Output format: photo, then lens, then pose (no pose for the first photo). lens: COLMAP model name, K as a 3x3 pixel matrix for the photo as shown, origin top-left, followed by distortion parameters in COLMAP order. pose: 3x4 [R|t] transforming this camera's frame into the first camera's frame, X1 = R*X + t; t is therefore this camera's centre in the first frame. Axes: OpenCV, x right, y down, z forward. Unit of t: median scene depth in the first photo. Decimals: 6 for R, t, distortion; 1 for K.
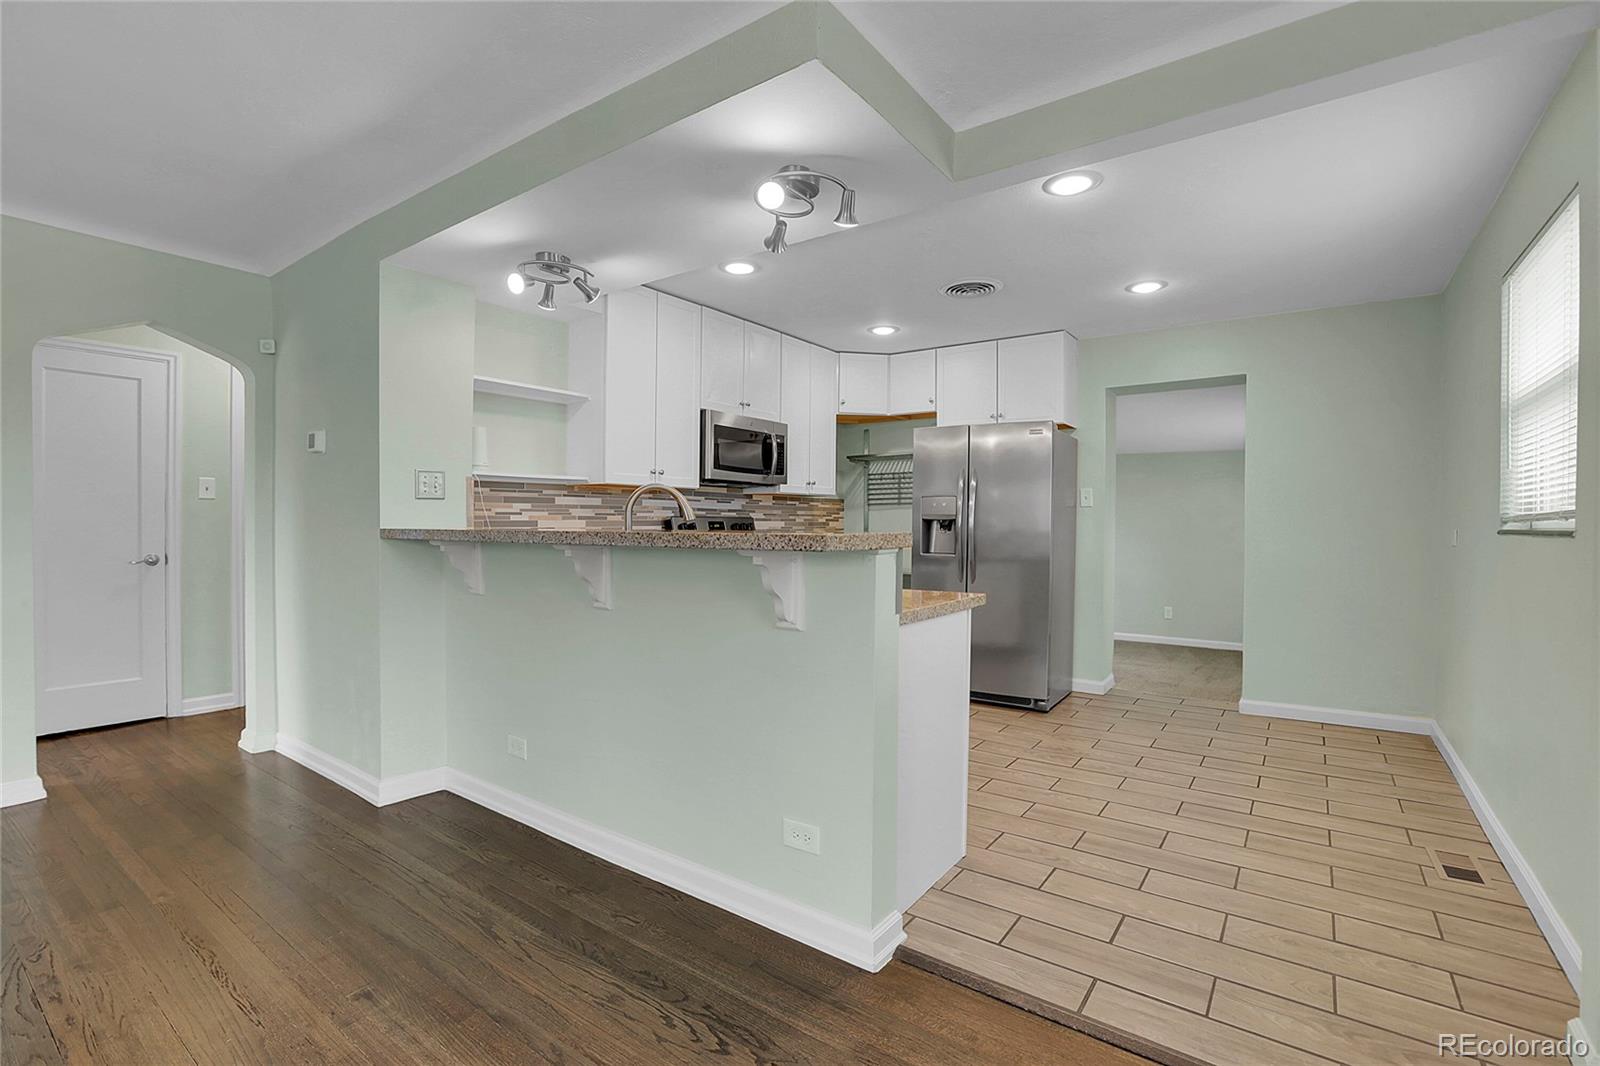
lens RADIAL K [[726.6, 0, 800.0], [0, 726.6, 533.0], [0, 0, 1]] dist [-0.002751, -0.000586]
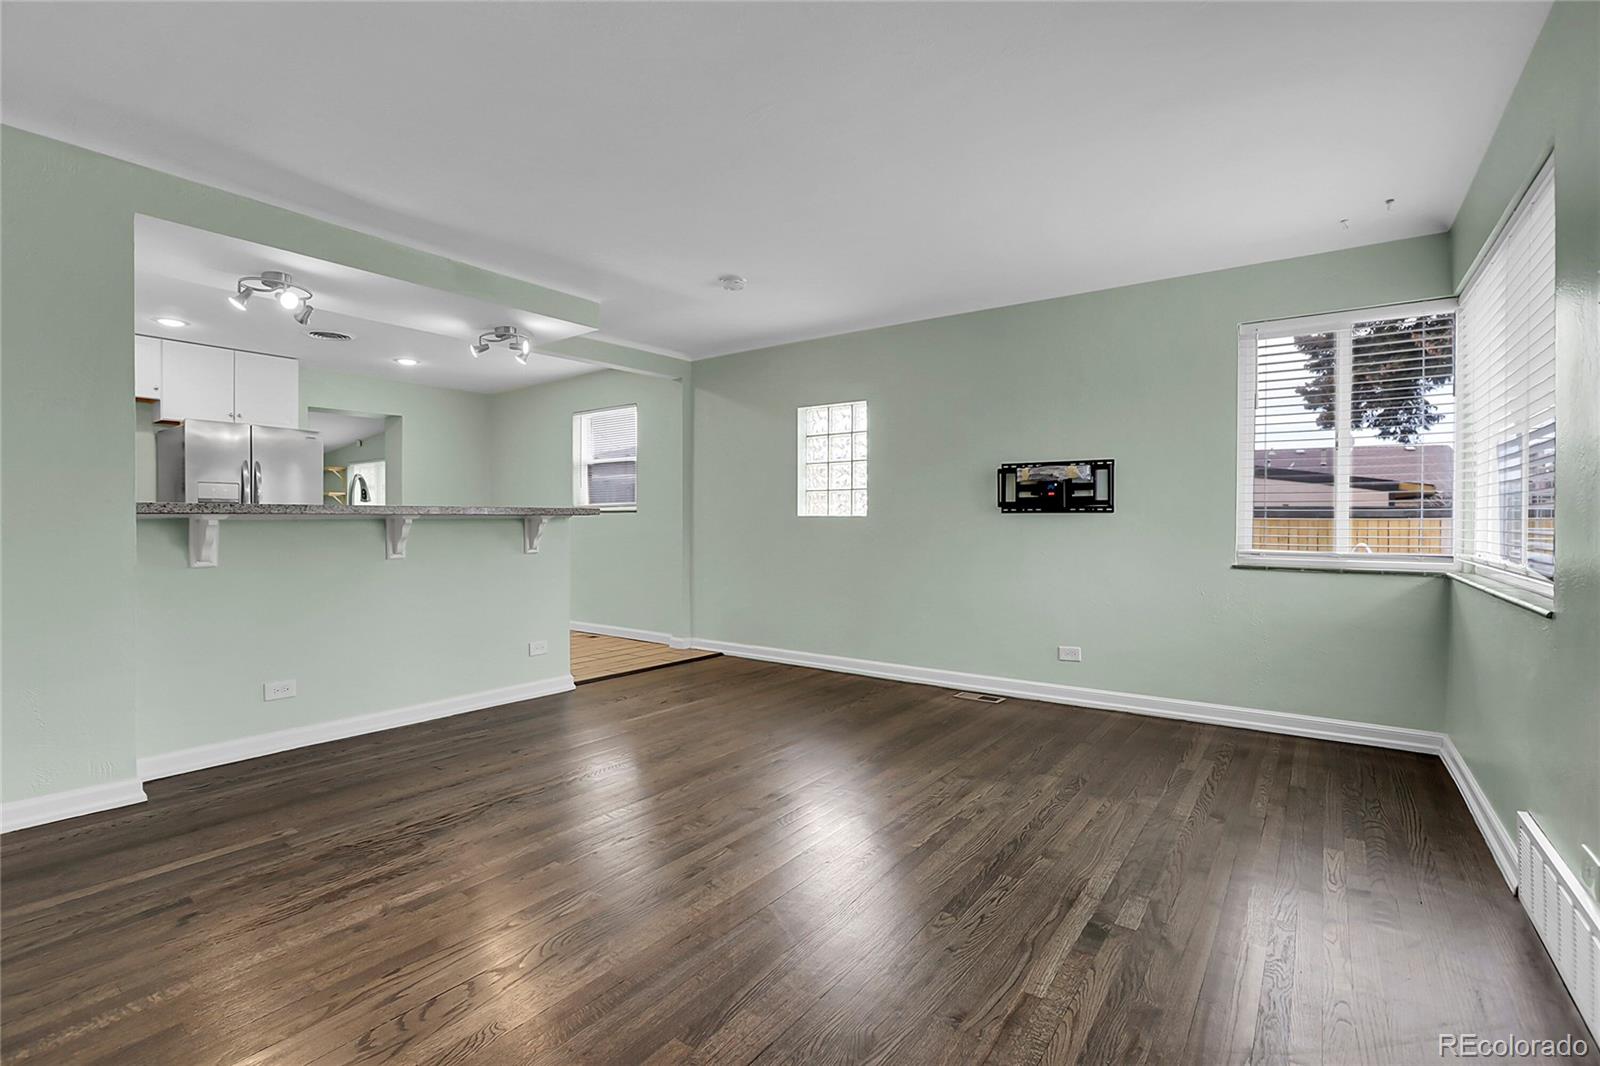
lens RADIAL K [[726.6, 0, 800.0], [0, 726.6, 533.0], [0, 0, 1]] dist [-0.002751, -0.000586]
pose [[-0.011311, -0.022525, 0.999682, -1.594332], [0.001739, 0.999744, 0.022546, 0.013013], [-0.999935, 0.001993, -0.011268, 0.172085]]
